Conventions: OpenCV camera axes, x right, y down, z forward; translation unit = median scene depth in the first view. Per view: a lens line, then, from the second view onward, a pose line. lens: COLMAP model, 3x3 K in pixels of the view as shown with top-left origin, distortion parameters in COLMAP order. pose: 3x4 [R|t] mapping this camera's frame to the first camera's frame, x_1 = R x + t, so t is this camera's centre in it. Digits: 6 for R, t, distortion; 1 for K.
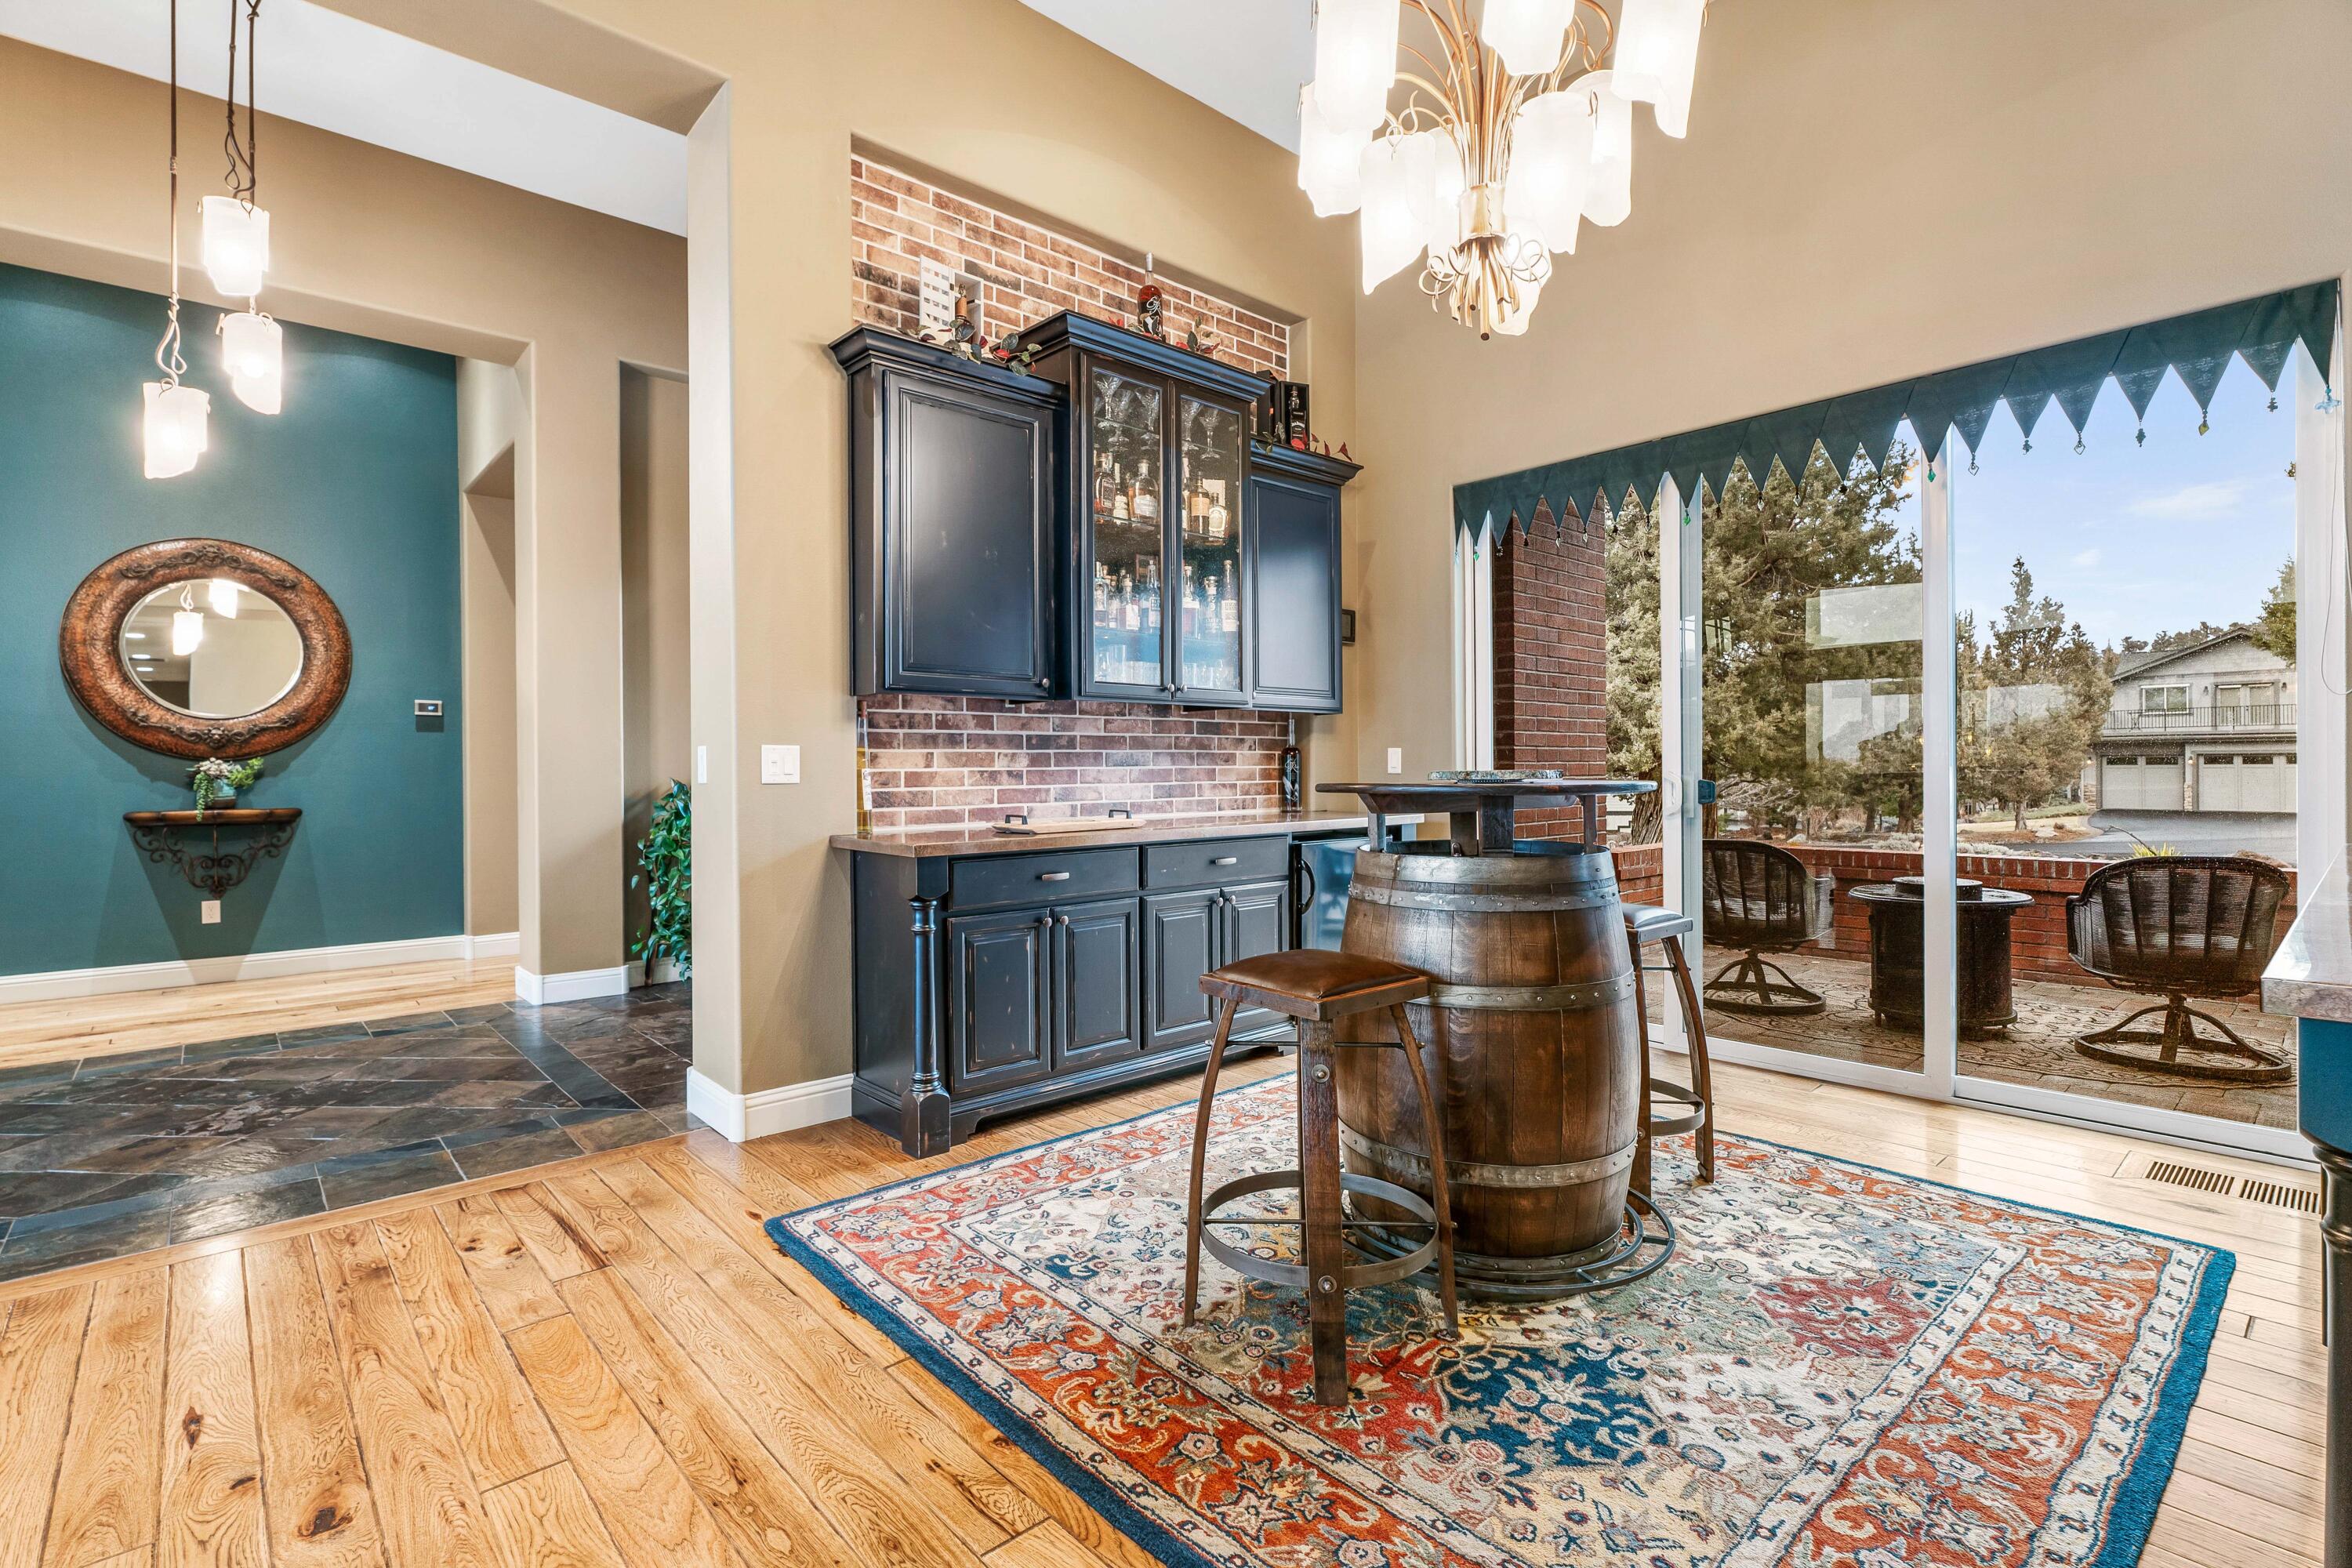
lens RADIAL K [[1079.2, 0, 1167.5], [0, 1079.2, 760.6], [0, 0, 1]] dist [-0.002049, -0.000373]
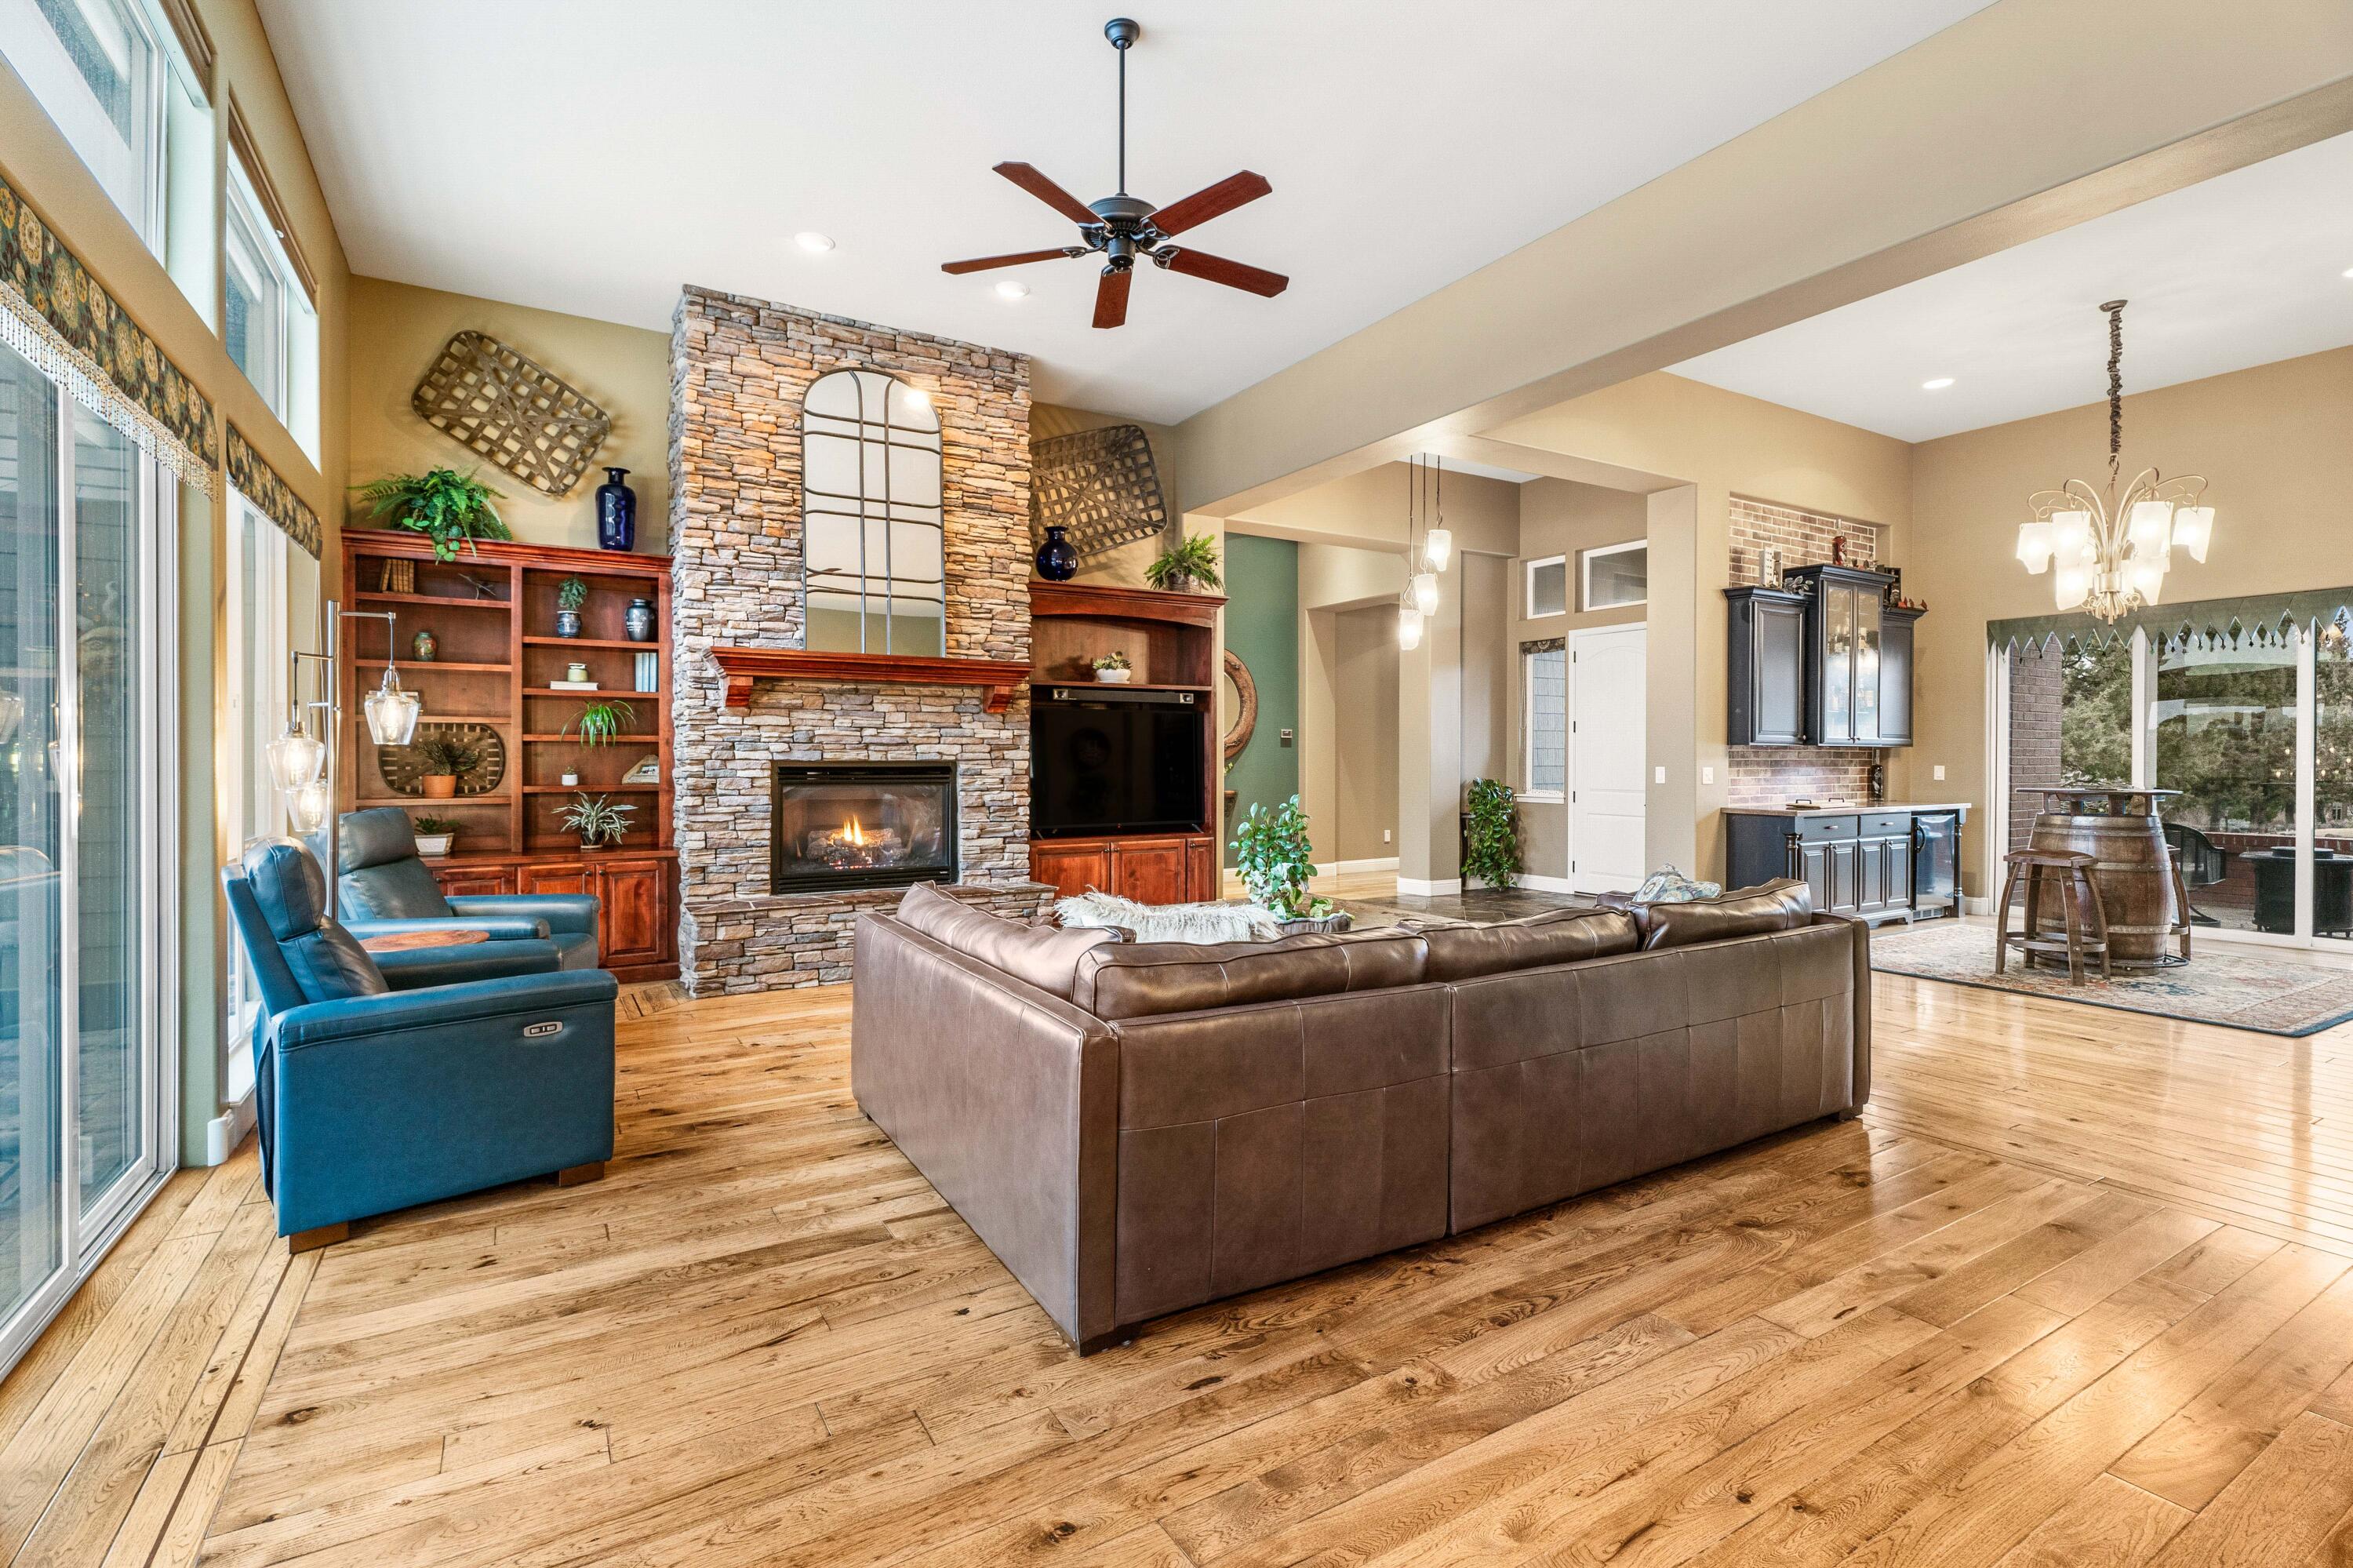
lens RADIAL K [[1085.2, 0, 1181.4], [0, 1085.2, 753.9], [0, 0, 1]] dist [0.002632, 0.000302]
pose [[0.984594, 0.006822, -0.174723, -1.390245], [-0.006304, 0.999974, 0.003522, -0.059157], [0.174742, -0.002366, 0.984611, -1.913650]]
